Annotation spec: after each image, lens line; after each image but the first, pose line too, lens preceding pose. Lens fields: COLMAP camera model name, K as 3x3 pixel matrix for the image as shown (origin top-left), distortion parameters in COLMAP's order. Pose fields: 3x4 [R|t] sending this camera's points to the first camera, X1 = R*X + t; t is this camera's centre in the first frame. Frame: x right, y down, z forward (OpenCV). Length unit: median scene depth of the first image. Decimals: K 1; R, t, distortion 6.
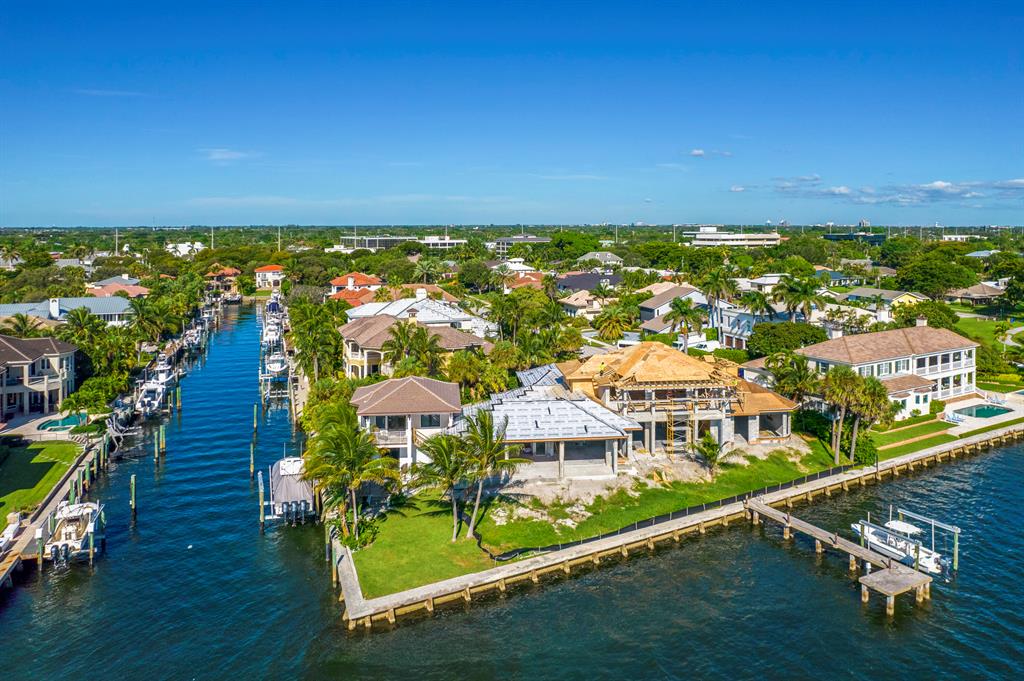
lens RADIAL K [[776.7, 0, 513.6], [0, 776.7, 215.4], [0, 0, 1]] dist [-0.034076, 0.007429]
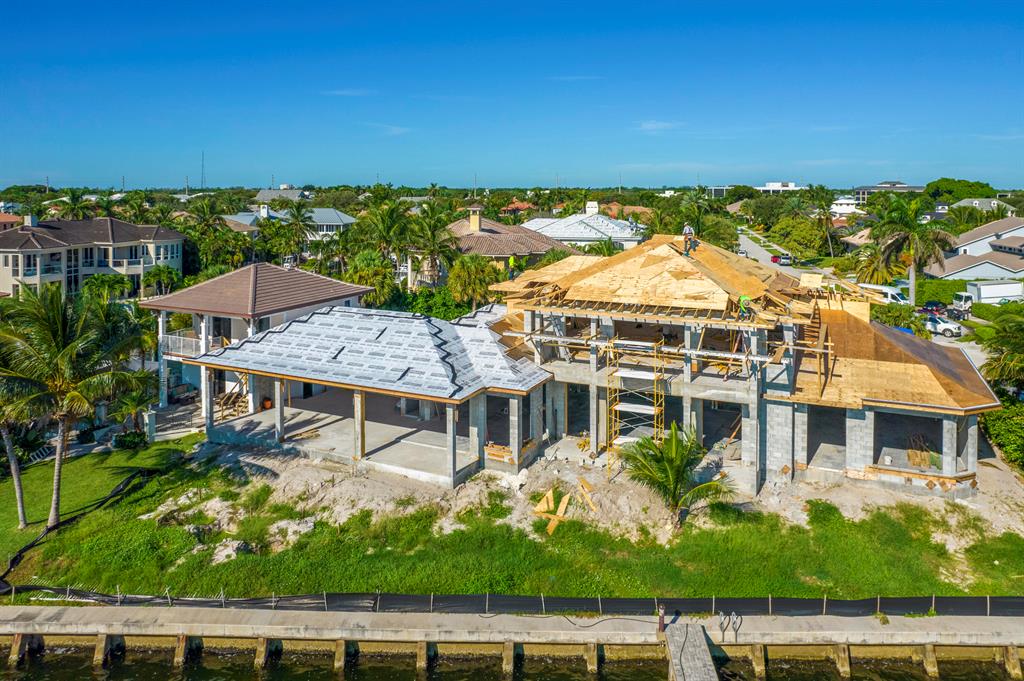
lens RADIAL K [[725.9, 0, 525.0], [0, 725.9, 195.1], [0, 0, 1]] dist [-0.032149, 0.004683]
pose [[0.851123, 0.007202, -0.524917, 0.387464], [-0.003066, 0.999957, 0.008749, 0.149793], [0.524957, -0.005837, 0.851109, 0.616876]]
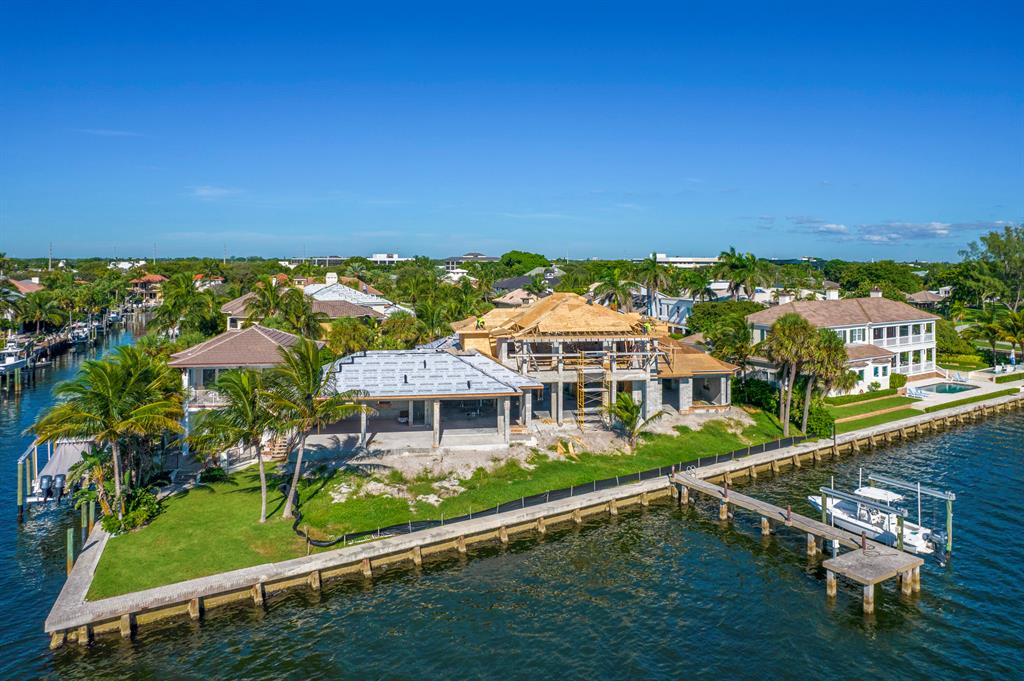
lens RADIAL K [[731.0, 0, 516.1], [0, 731.0, 243.6], [0, 0, 1]] dist [-0.034656, 0.003036]
pose [[0.998728, 0.005500, 0.050128, 0.098679], [-0.004399, 0.999747, -0.022043, 0.143808], [-0.050236, 0.021795, 0.998500, 0.253099]]
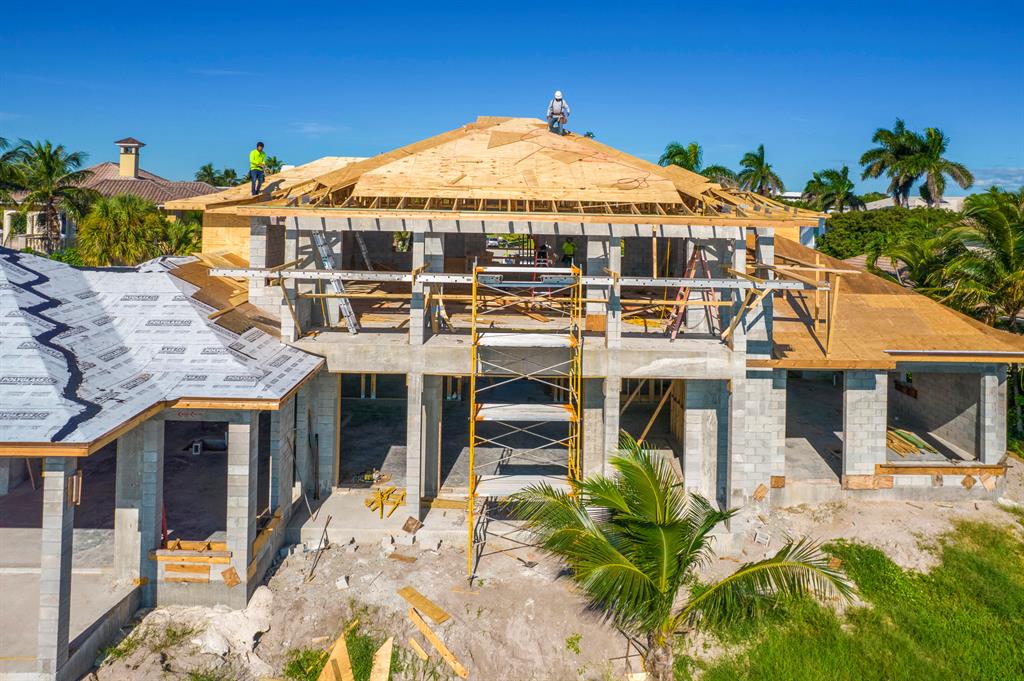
lens RADIAL K [[693.0, 0, 519.6], [0, 693.0, 180.3], [0, 0, 1]] dist [-0.029642, 0.005589]
pose [[0.995189, 0.018354, -0.096241, 0.235237], [-0.021763, 0.999168, -0.034488, 0.221864], [0.095528, 0.036417, 0.994760, 0.822255]]
